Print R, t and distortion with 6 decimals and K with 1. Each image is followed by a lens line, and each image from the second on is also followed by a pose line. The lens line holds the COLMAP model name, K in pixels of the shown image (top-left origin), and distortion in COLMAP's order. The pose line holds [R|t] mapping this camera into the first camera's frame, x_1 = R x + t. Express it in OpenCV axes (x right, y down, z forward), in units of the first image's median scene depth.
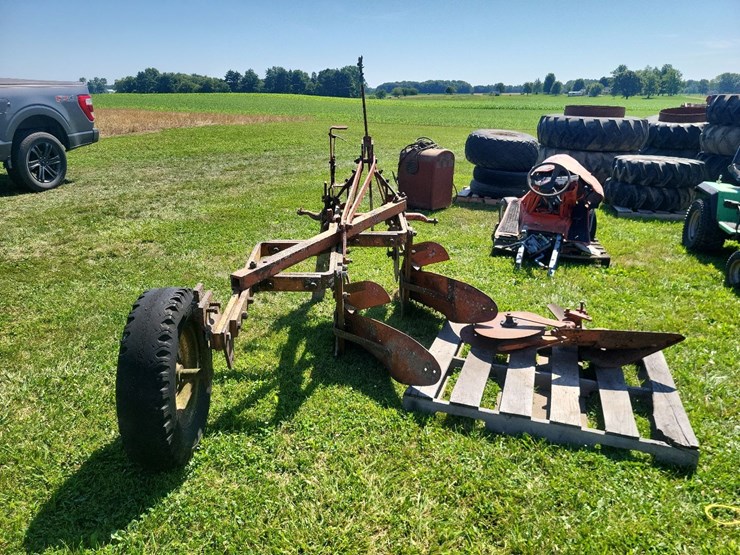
lens RADIAL K [[563.5, 0, 371.0], [0, 563.5, 273.9], [0, 0, 1]] dist [0.049875, -0.034527]
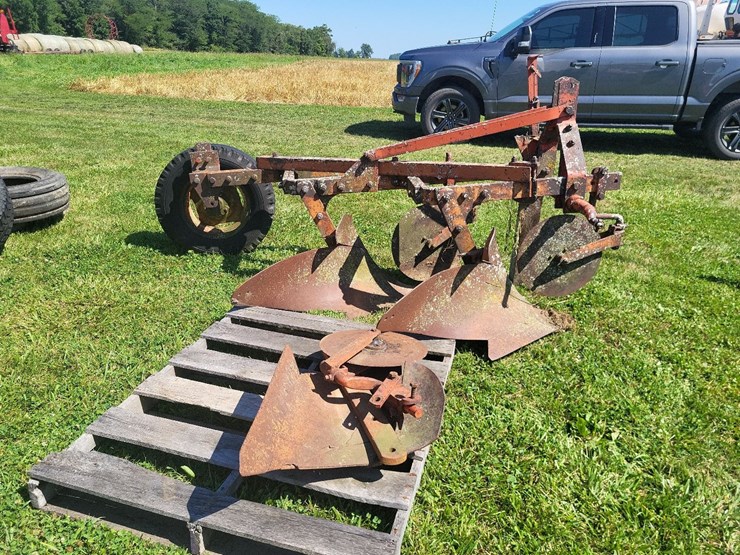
lens RADIAL K [[563.5, 0, 366.8], [0, 563.5, 270.3], [0, 0, 1]] dist [0.049875, -0.034527]
pose [[0.031433, 0.338033, -0.940609, 0.345007], [-0.328789, 0.892198, 0.309648, -0.077057], [0.943880, 0.299529, 0.139186, 0.353450]]
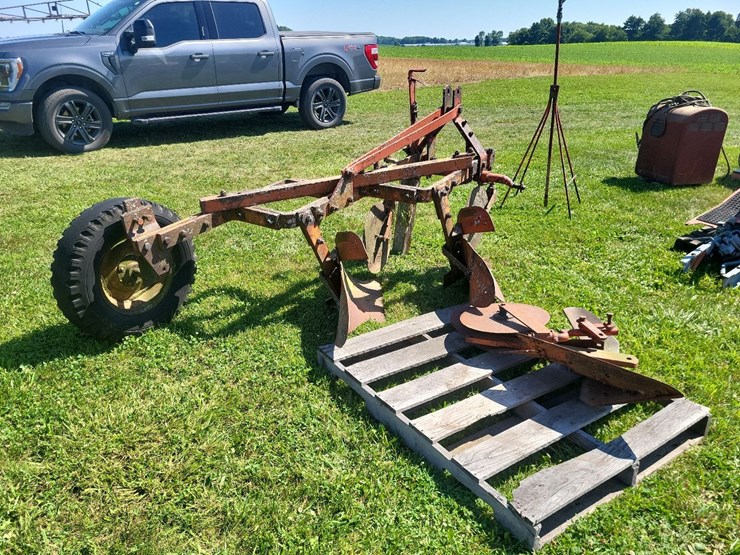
lens RADIAL K [[563.5, 0, 367.8], [0, 563.5, 275.5], [0, 0, 1]] dist [0.049875, -0.034527]
pose [[0.795493, 0.217079, -0.565746, 0.229443], [-0.172452, 0.976125, 0.132059, -0.018827], [0.580906, -0.007488, 0.813936, 0.090970]]
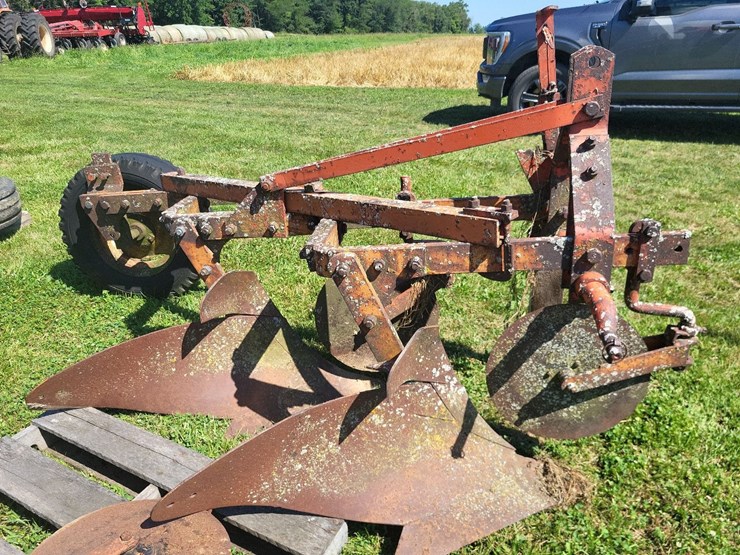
lens RADIAL K [[563.5, 0, 362.4], [0, 563.5, 277.3], [0, 0, 1]] dist [0.049875, -0.034527]
pose [[-0.196472, 0.373393, -0.906629, 0.202674], [-0.289046, 0.861505, 0.417446, -0.103844], [0.936937, 0.344074, -0.061334, 0.442060]]
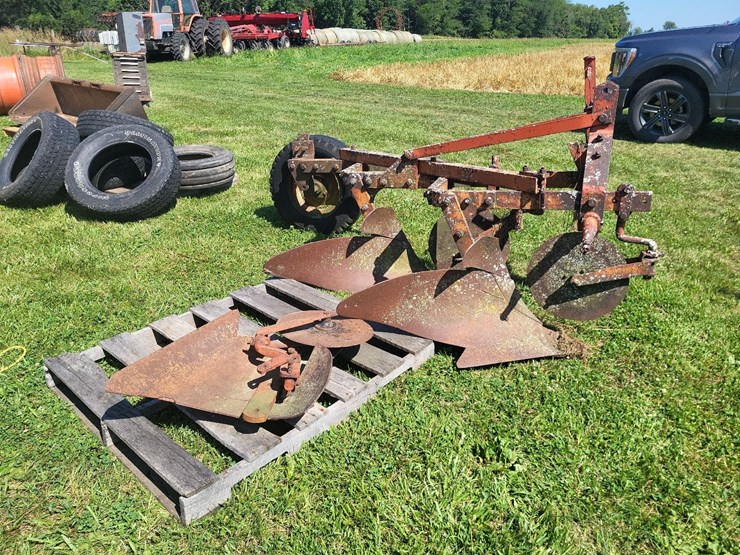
lens RADIAL K [[563.5, 0, 364.9], [0, 563.5, 264.5], [0, 0, 1]] dist [0.049875, -0.034527]
pose [[-0.418617, 0.321877, -0.849208, 0.338418], [-0.286792, 0.840380, 0.459905, -0.132094], [0.861690, 0.436070, -0.259486, 0.481775]]
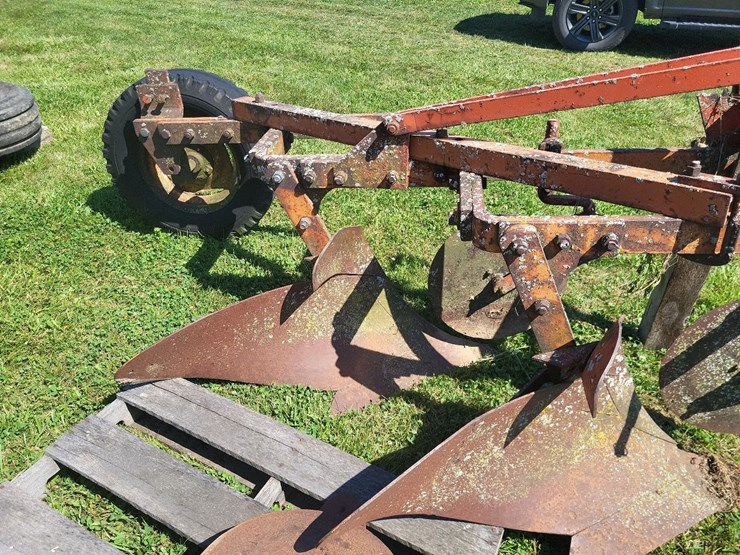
lens RADIAL K [[563.5, 0, 374.8], [0, 563.5, 271.1], [0, 0, 1]] dist [0.049875, -0.034527]
pose [[-0.175203, 0.494861, -0.851127, 0.176652], [-0.327959, 0.785790, 0.524383, -0.089632], [0.928303, 0.371008, 0.024621, 0.389608]]
